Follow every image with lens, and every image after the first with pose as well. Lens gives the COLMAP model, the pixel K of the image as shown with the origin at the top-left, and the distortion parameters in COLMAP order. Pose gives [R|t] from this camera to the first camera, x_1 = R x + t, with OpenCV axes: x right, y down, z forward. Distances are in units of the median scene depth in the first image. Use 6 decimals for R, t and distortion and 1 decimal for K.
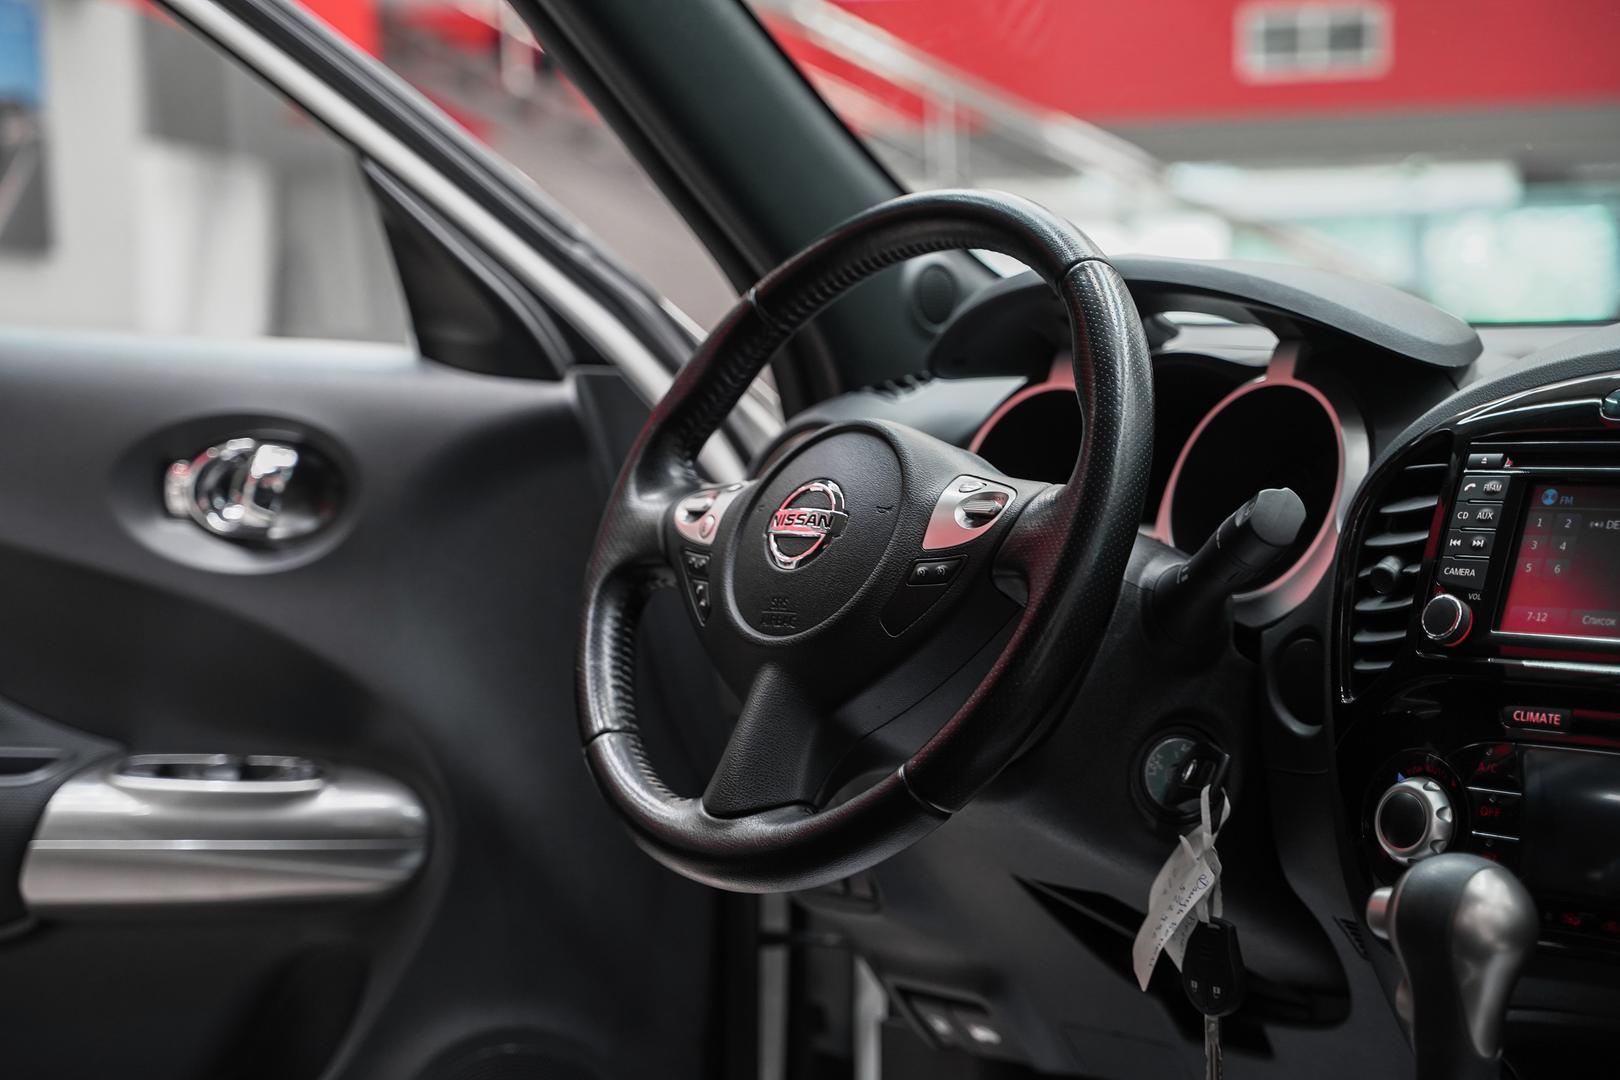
lens RADIAL K [[2990.2, 0, 816.4], [0, 2990.2, 542.6], [0, 0, 1]] dist [0.312385, 0.000000]
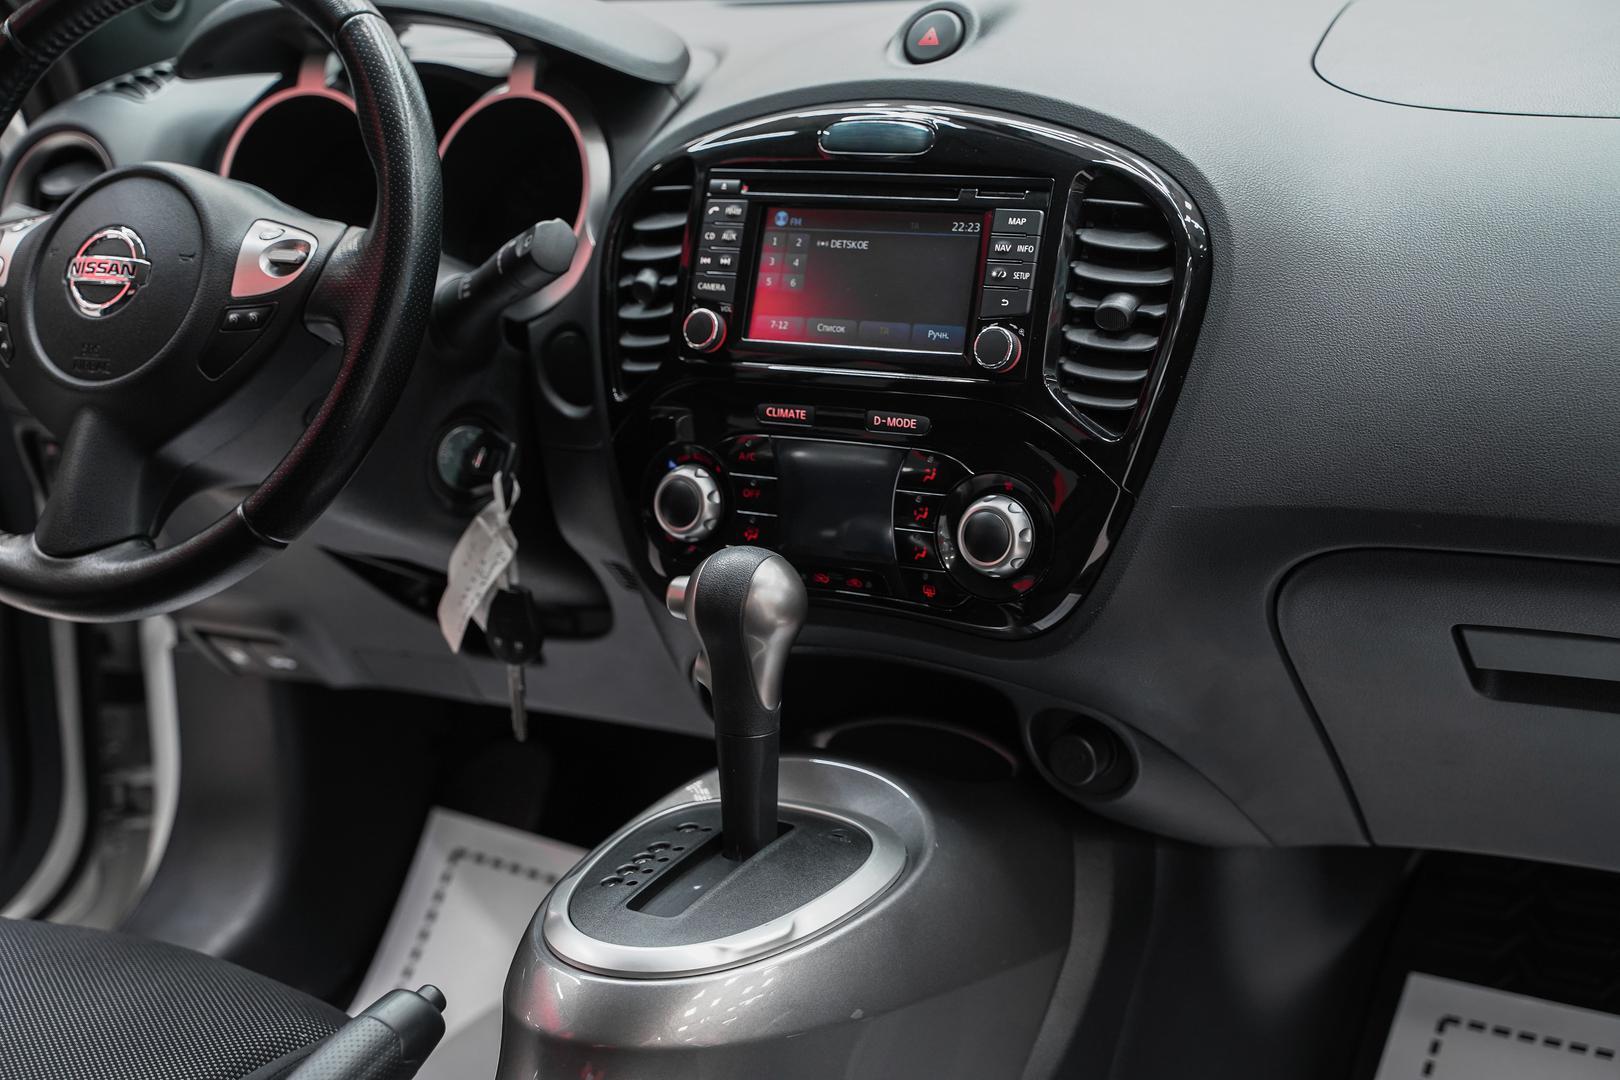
lens RADIAL K [[2634.2, 0, 798.4], [0, 2634.2, 528.4], [0, 0, 1]] dist [0.188144, 0.000000]
pose [[0.948982, -0.110395, 0.295374, -0.058273], [0.051554, 0.978428, 0.200050, -0.090028], [-0.311087, -0.174616, 0.934202, 0.026847]]
